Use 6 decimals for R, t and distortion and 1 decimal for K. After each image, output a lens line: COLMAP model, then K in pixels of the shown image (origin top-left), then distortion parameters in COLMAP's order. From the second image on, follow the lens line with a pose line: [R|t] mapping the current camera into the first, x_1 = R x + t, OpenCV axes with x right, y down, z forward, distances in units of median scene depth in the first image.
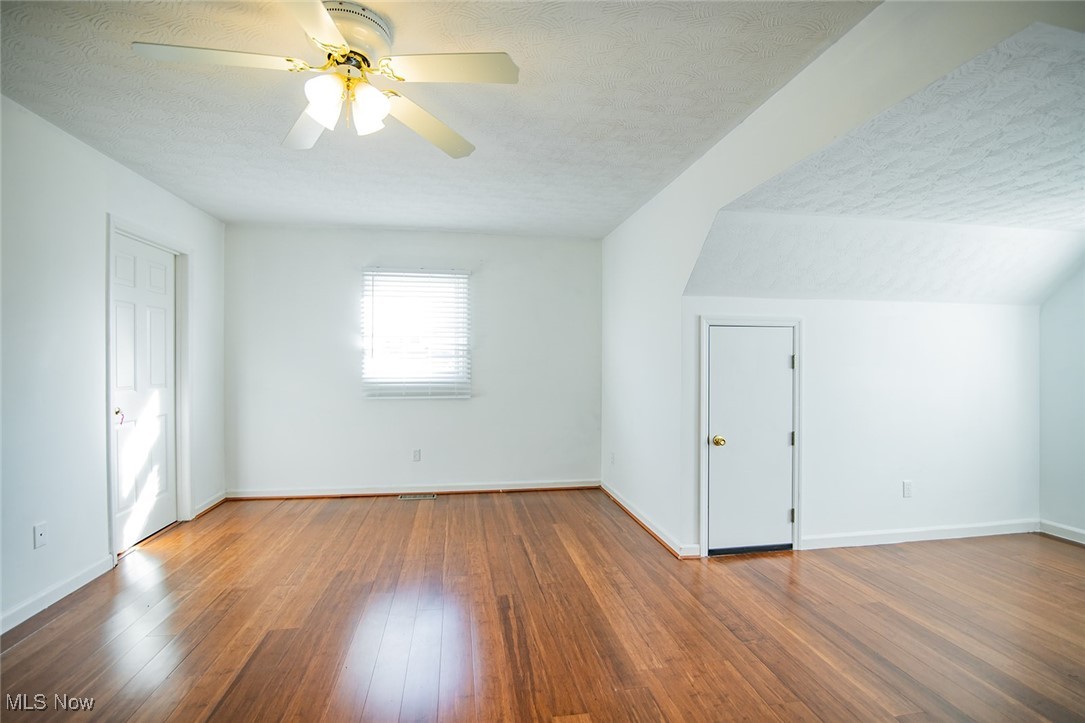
lens RADIAL K [[499.7, 0, 539.1], [0, 499.7, 363.6], [0, 0, 1]] dist [-0.012766, 0.000417]
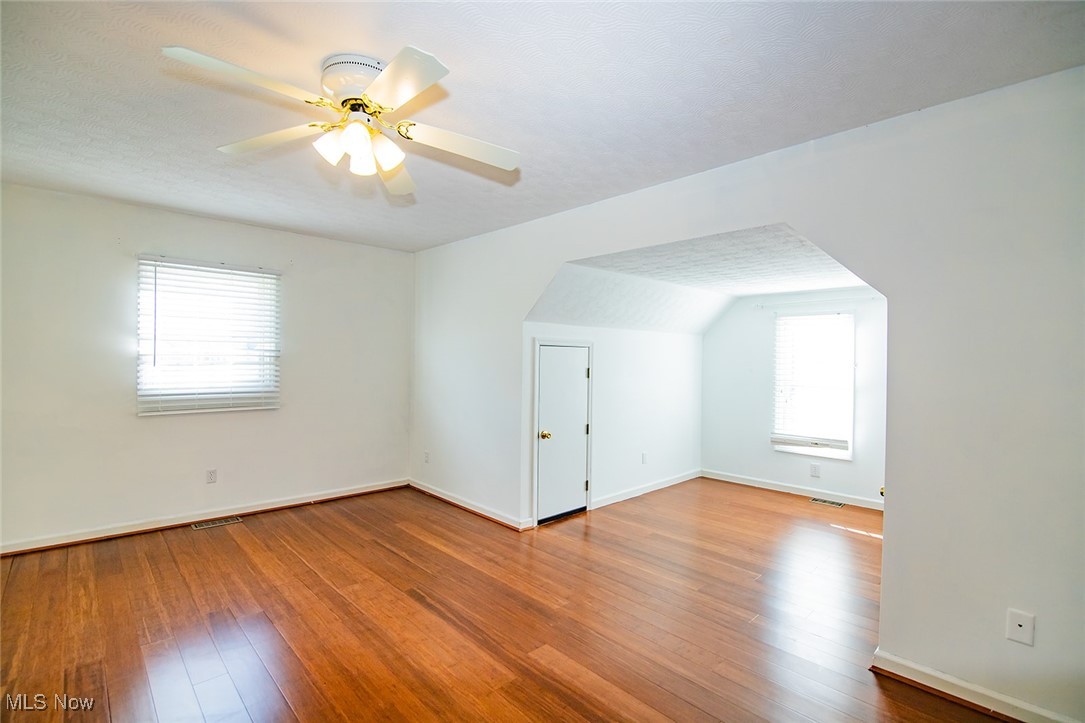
lens RADIAL K [[499.7, 0, 539.1], [0, 499.7, 363.6], [0, 0, 1]] dist [-0.012766, 0.000417]
pose [[0.828627, 0.003677, 0.559788, -0.363660], [-0.011576, 0.999877, 0.010569, -0.041833], [-0.559681, -0.015238, 0.828568, -0.056994]]
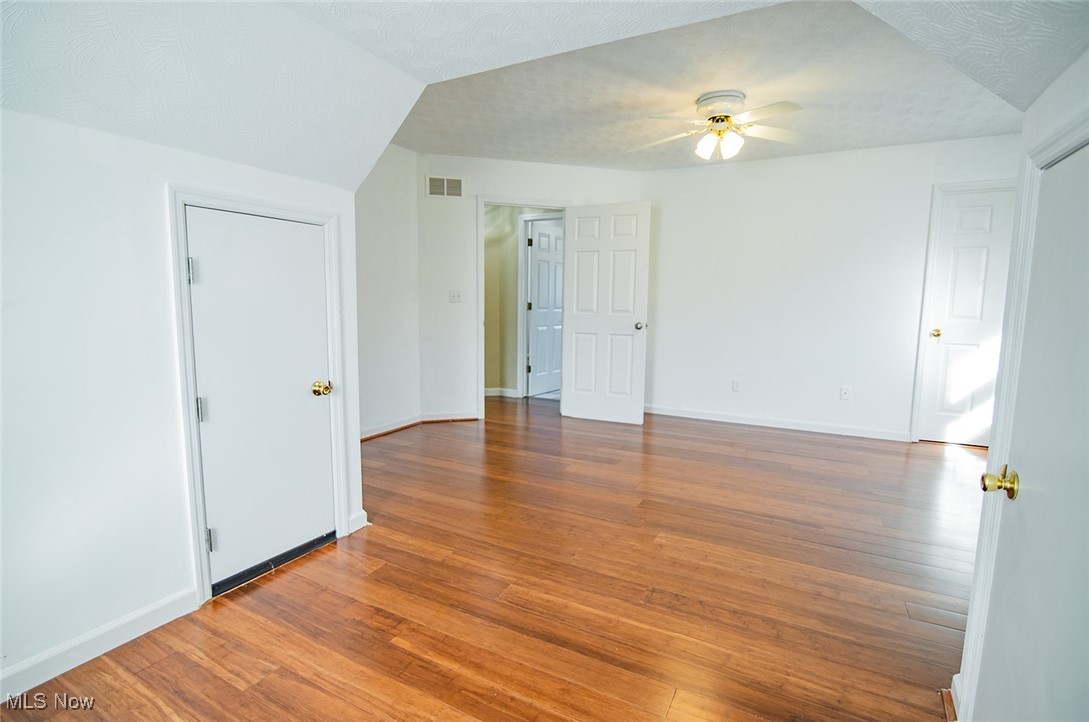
lens RADIAL K [[516.4, 0, 544.5], [0, 516.4, 361.0], [0, 0, 1]] dist [-0.001780, -0.000104]
pose [[-0.599608, 0.085418, -0.795722, 0.837116], [-0.013611, 0.993056, 0.116857, 0.020799], [0.800178, 0.080899, -0.594281, 0.913044]]
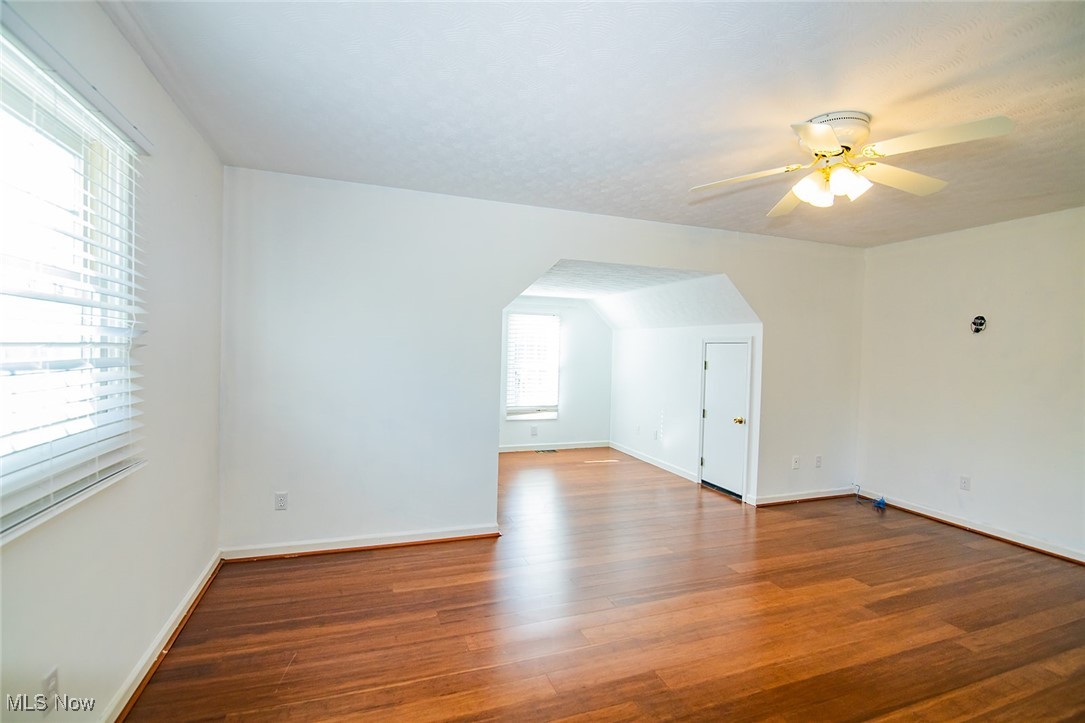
lens RADIAL K [[499.7, 0, 539.1], [0, 499.7, 363.6], [0, 0, 1]] dist [-0.012766, 0.000417]
pose [[-0.190064, -0.032500, 0.981234, -0.831288], [-0.022578, 0.999332, 0.028726, -0.045541], [-0.981512, -0.016695, -0.190670, 1.084280]]
